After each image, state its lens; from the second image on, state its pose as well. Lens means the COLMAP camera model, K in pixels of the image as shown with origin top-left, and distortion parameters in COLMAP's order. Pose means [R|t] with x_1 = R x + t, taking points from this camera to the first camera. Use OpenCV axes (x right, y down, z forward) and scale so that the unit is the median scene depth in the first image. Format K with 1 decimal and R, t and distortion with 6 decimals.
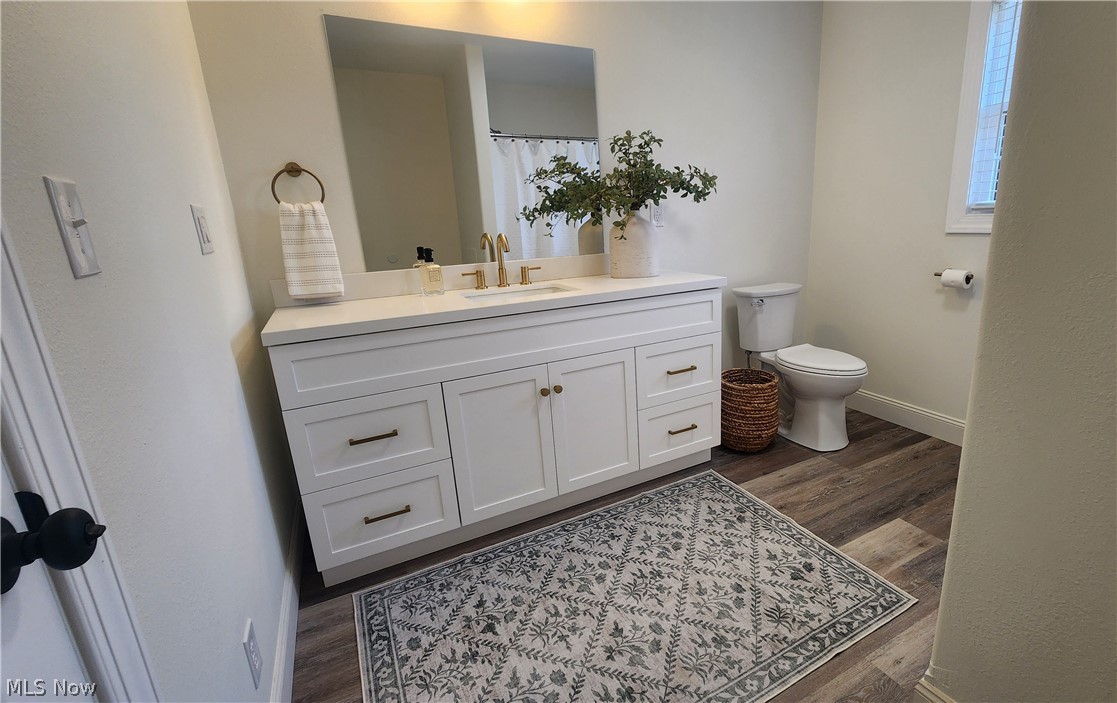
lens RADIAL K [[510.0, 0, 630.8], [0, 510.0, 353.3], [0, 0, 1]] dist [-0.002294, -0.000160]
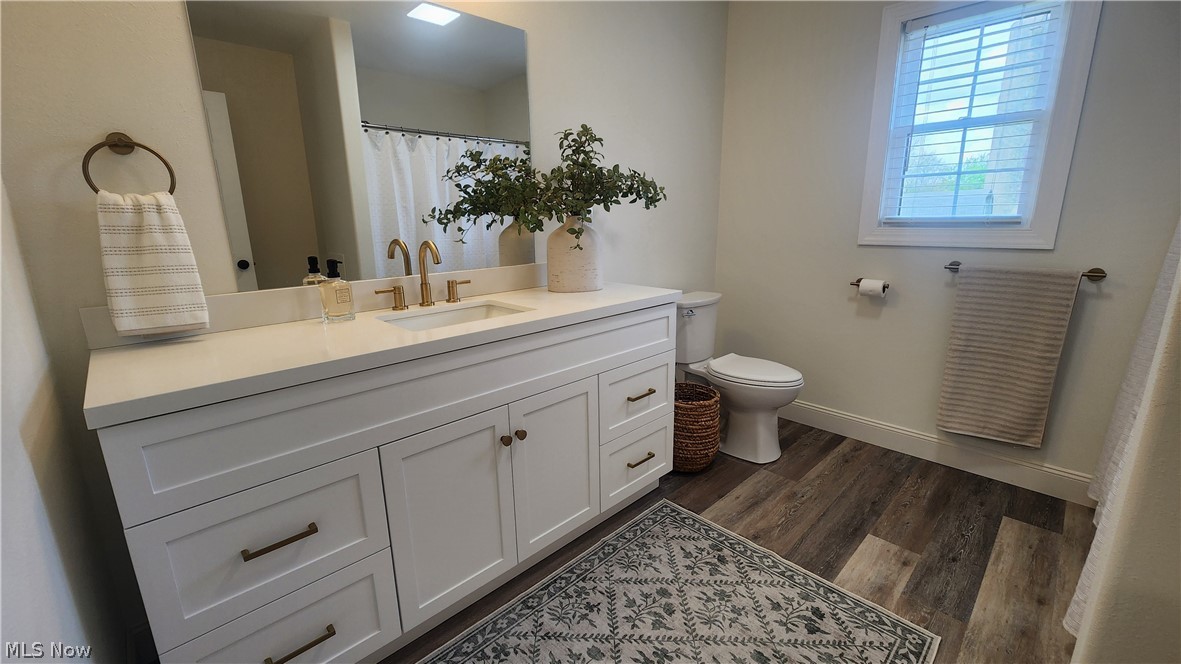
lens RADIAL K [[481.2, 0, 593.9], [0, 481.2, 331.5], [0, 0, 1]] dist [0.000419, -0.001049]
pose [[0.969002, -0.033300, 0.244799, -0.183899], [0.041650, 0.998711, -0.029014, -0.057208], [-0.243517, 0.038311, 0.969140, 0.201566]]
